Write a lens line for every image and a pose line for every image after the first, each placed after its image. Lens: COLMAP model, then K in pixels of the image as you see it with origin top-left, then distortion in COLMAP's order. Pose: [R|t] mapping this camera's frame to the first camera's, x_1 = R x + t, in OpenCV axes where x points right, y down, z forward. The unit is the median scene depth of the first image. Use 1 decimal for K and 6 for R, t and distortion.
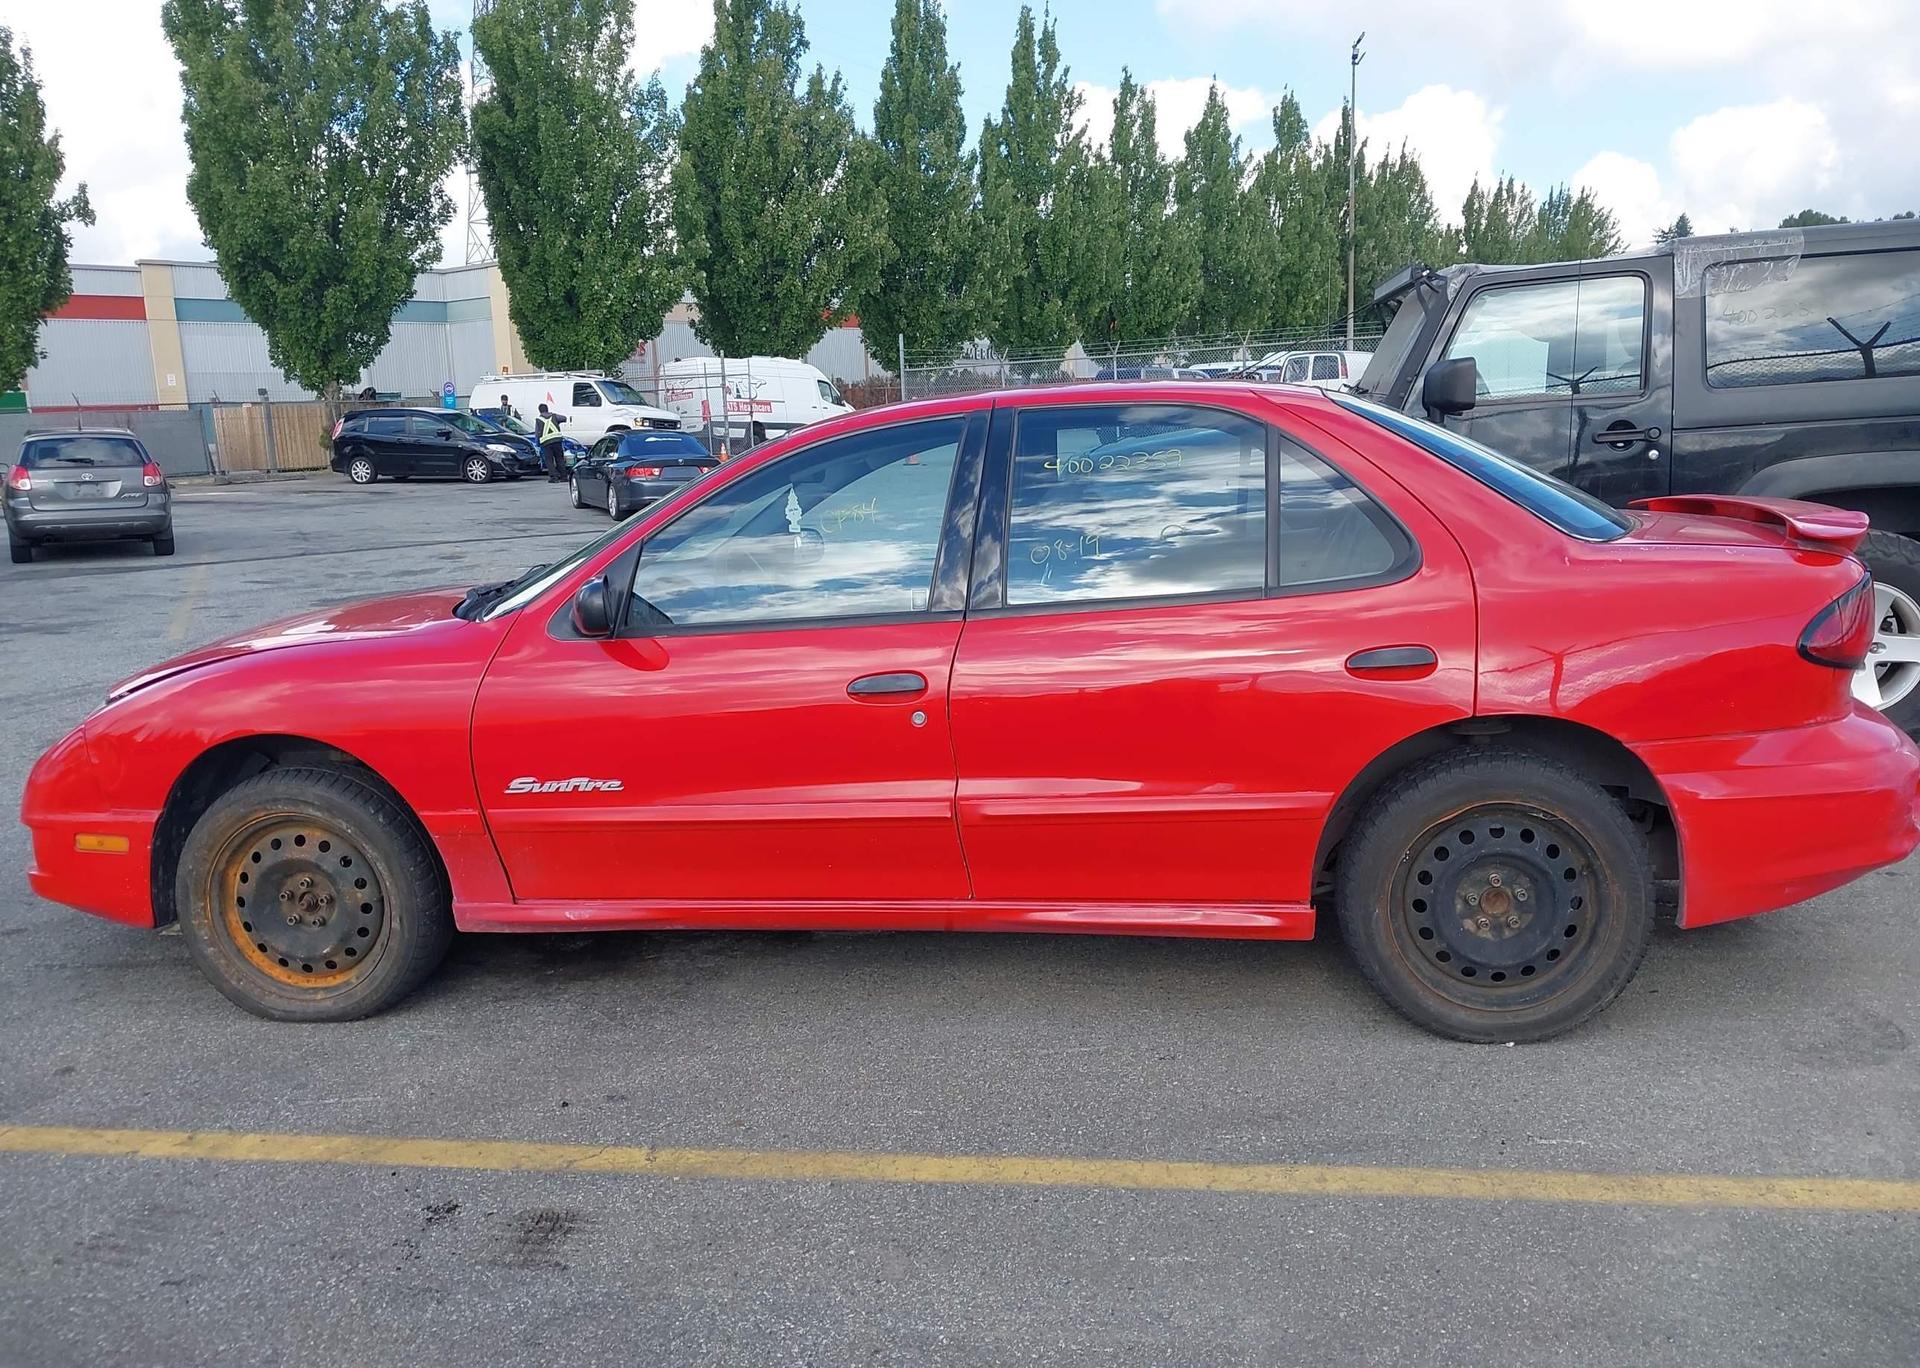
lens RADIAL K [[1548.9, 0, 913.0], [0, 1548.9, 701.2], [0, 0, 1]] dist [0.003454, -0.007535]
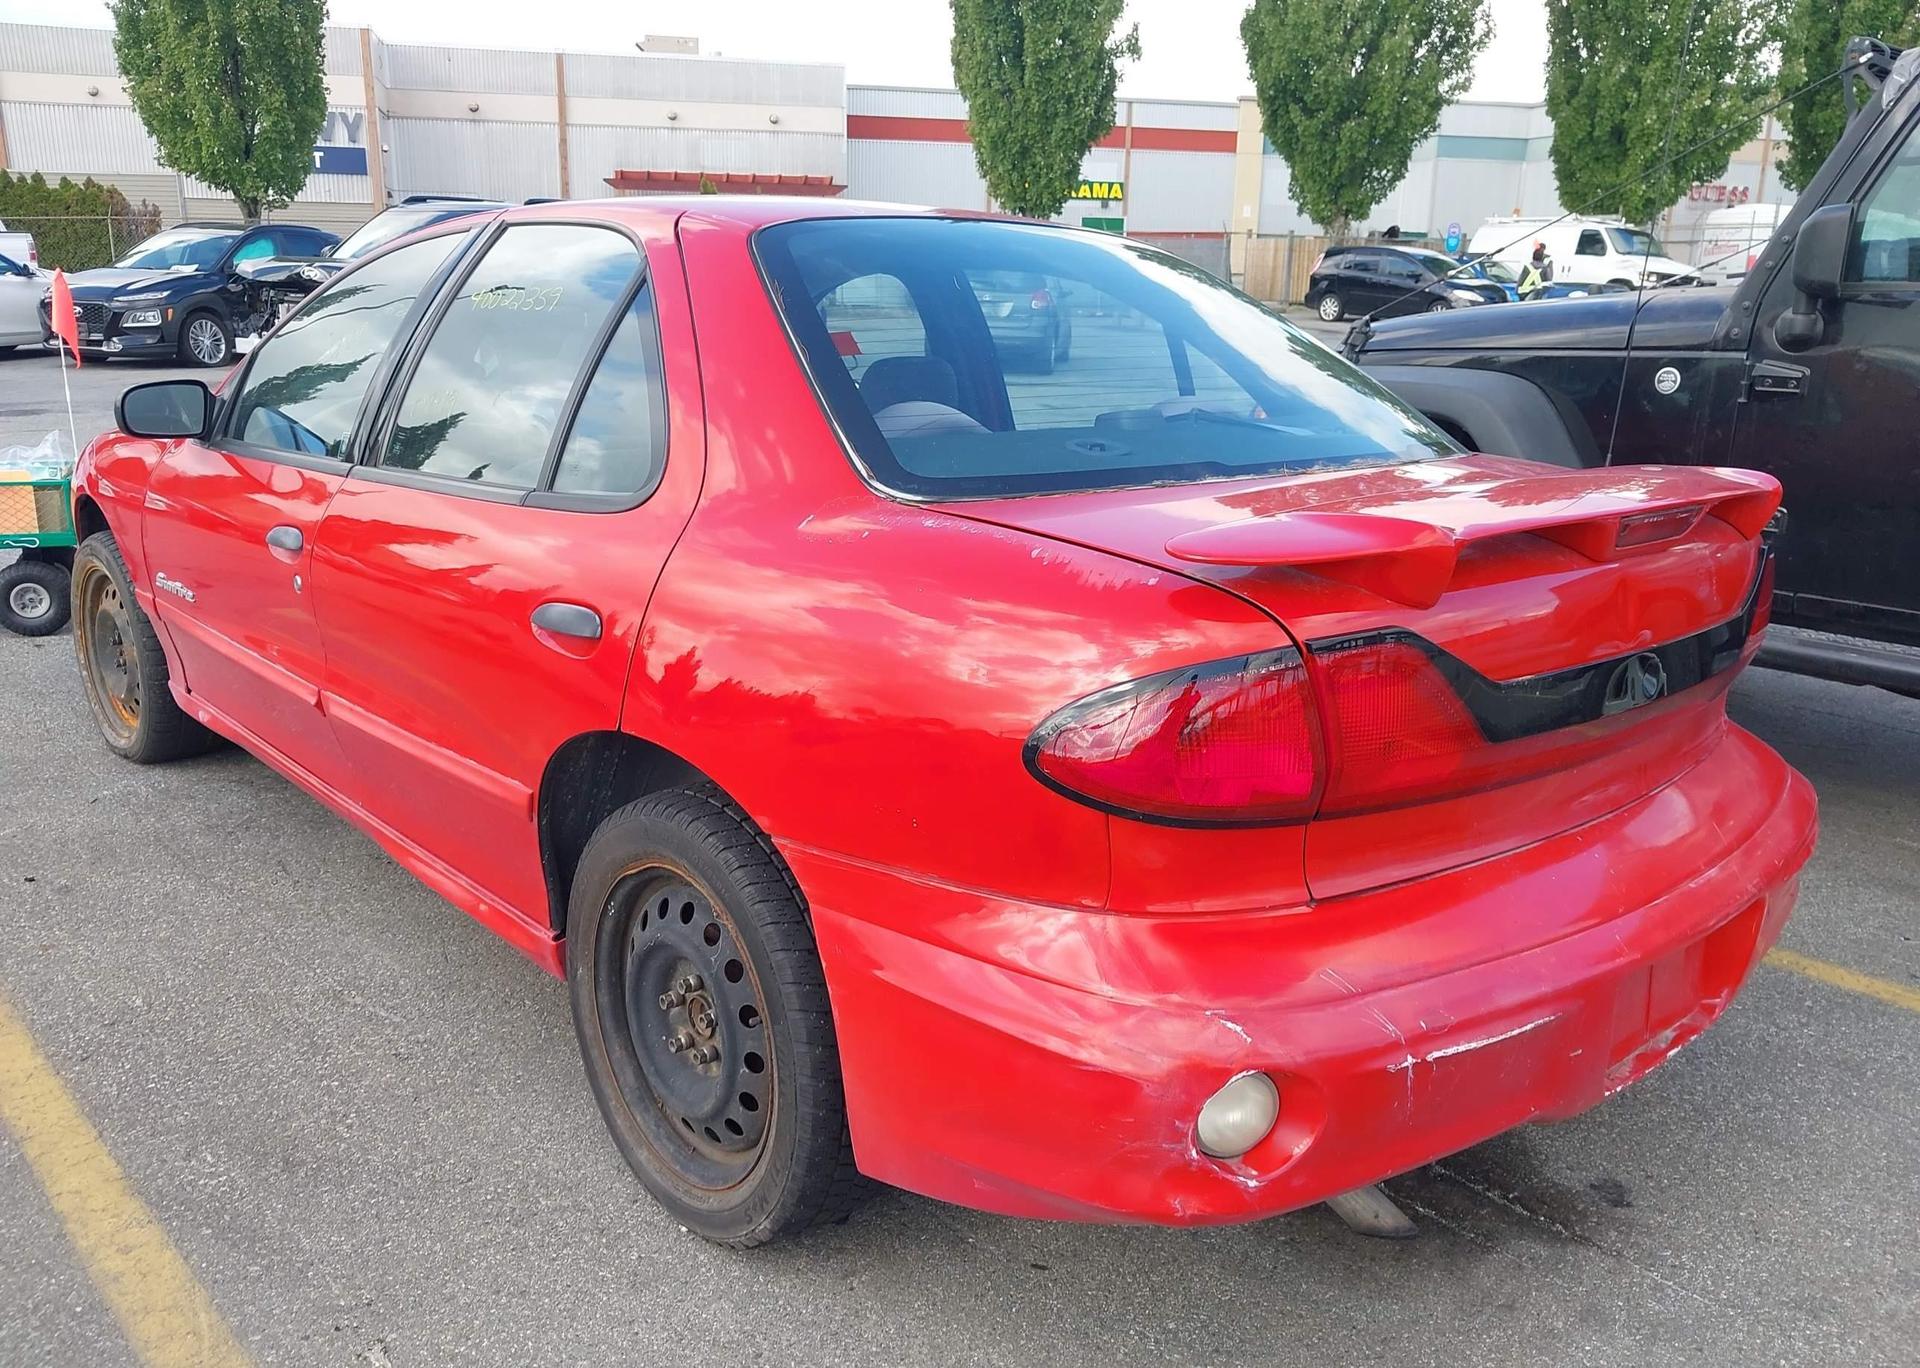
lens RADIAL K [[1548.9, 0, 929.7], [0, 1548.9, 643.3], [0, 0, 1]] dist [0.003454, -0.007535]
pose [[0.763837, 0.206512, -0.611478, 0.091387], [-0.168559, 0.978376, 0.119865, -0.013262], [0.623009, 0.011513, 0.782130, 0.061015]]
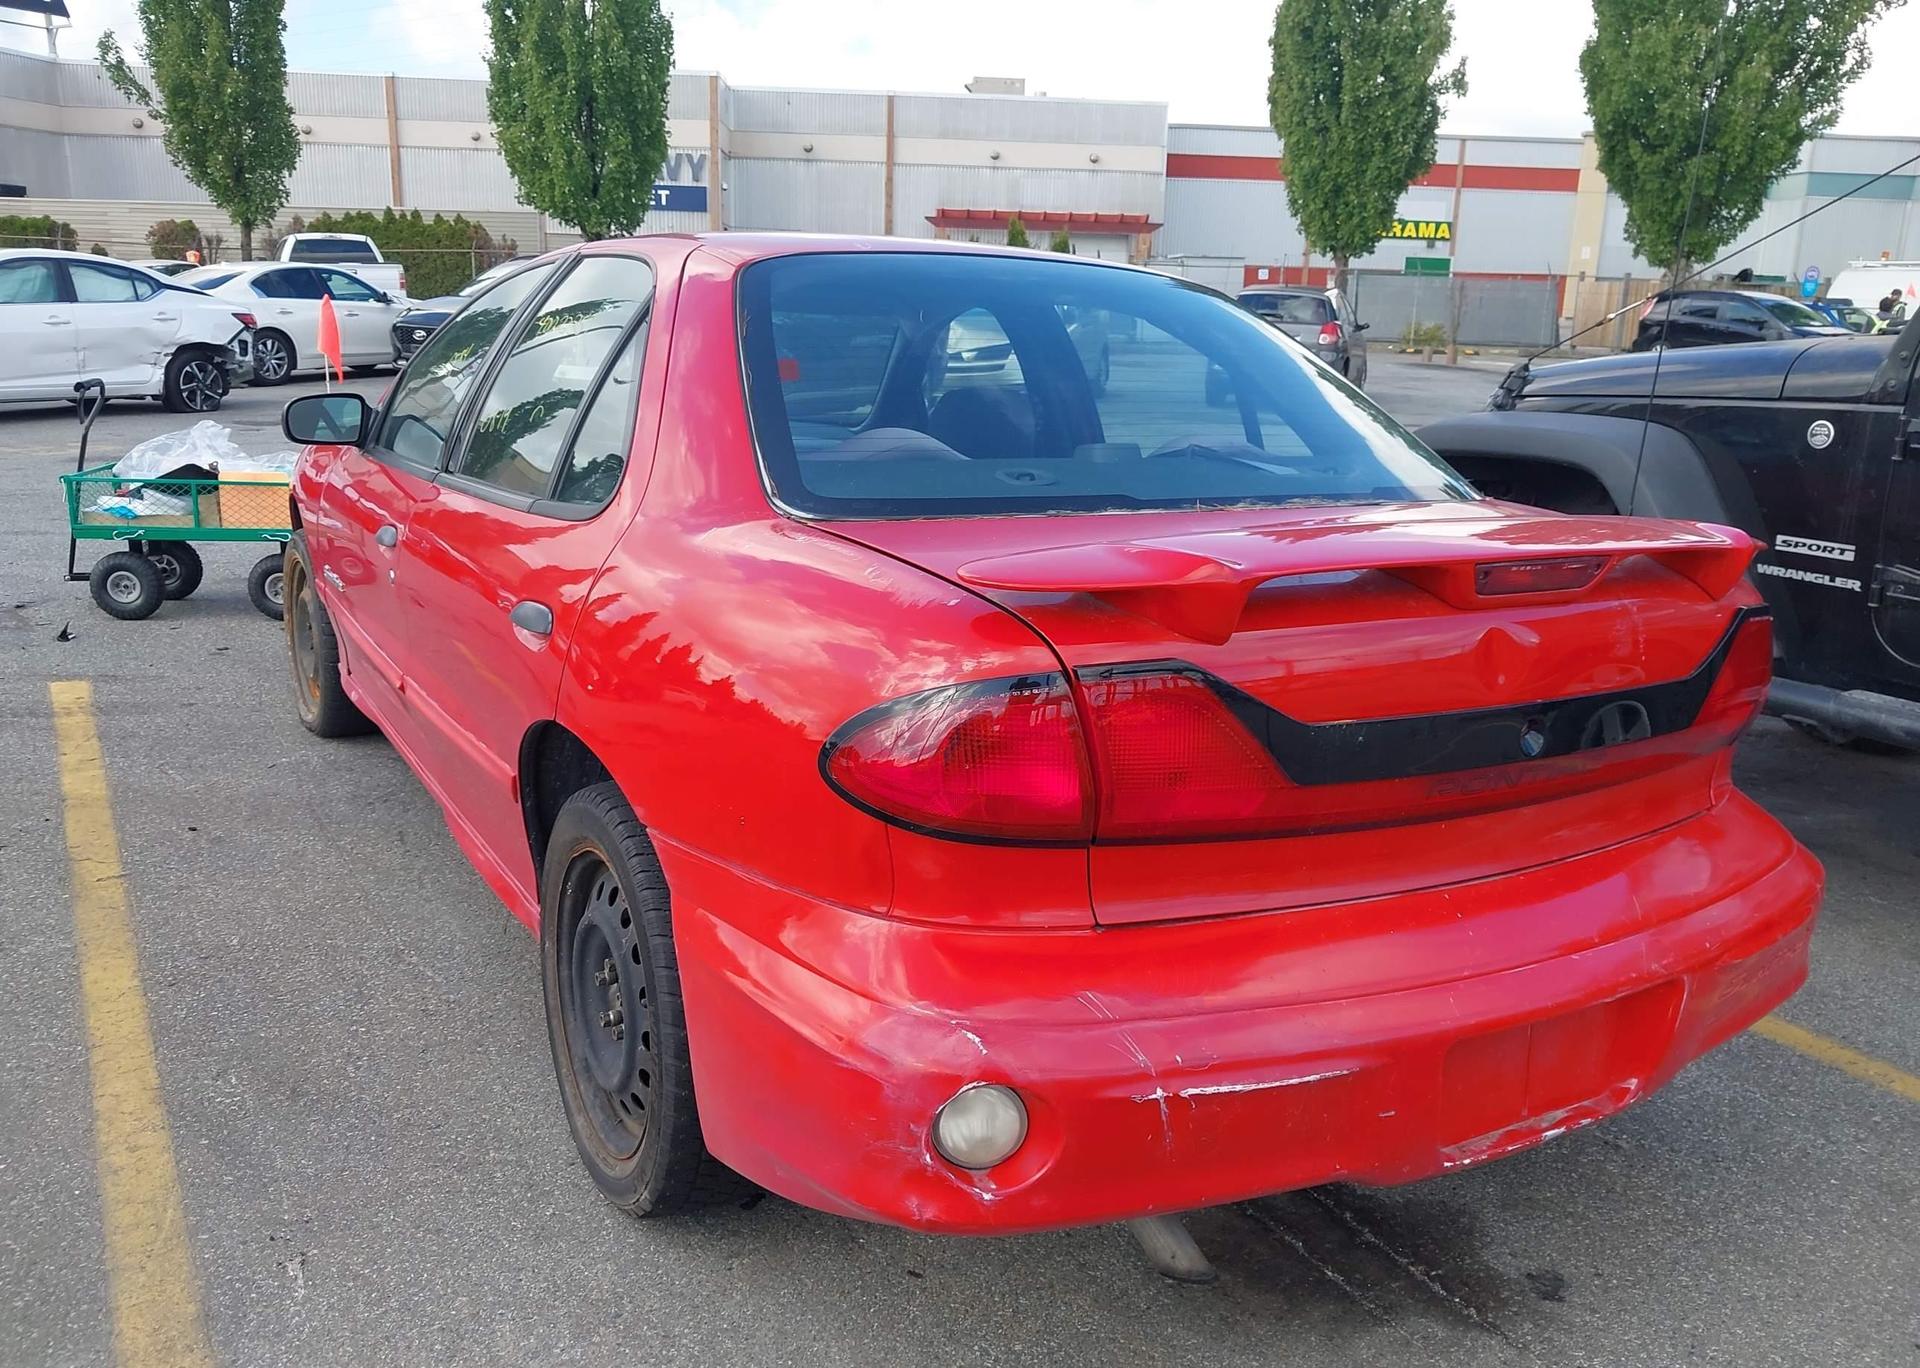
lens RADIAL K [[1548.9, 0, 926.9], [0, 1548.9, 640.1], [0, 0, 1]] dist [0.003454, -0.007535]
pose [[0.614314, 0.230864, -0.754533, 0.105503], [-0.201678, 0.970418, 0.132719, -0.016055], [0.762852, 0.070642, 0.642702, 0.071501]]
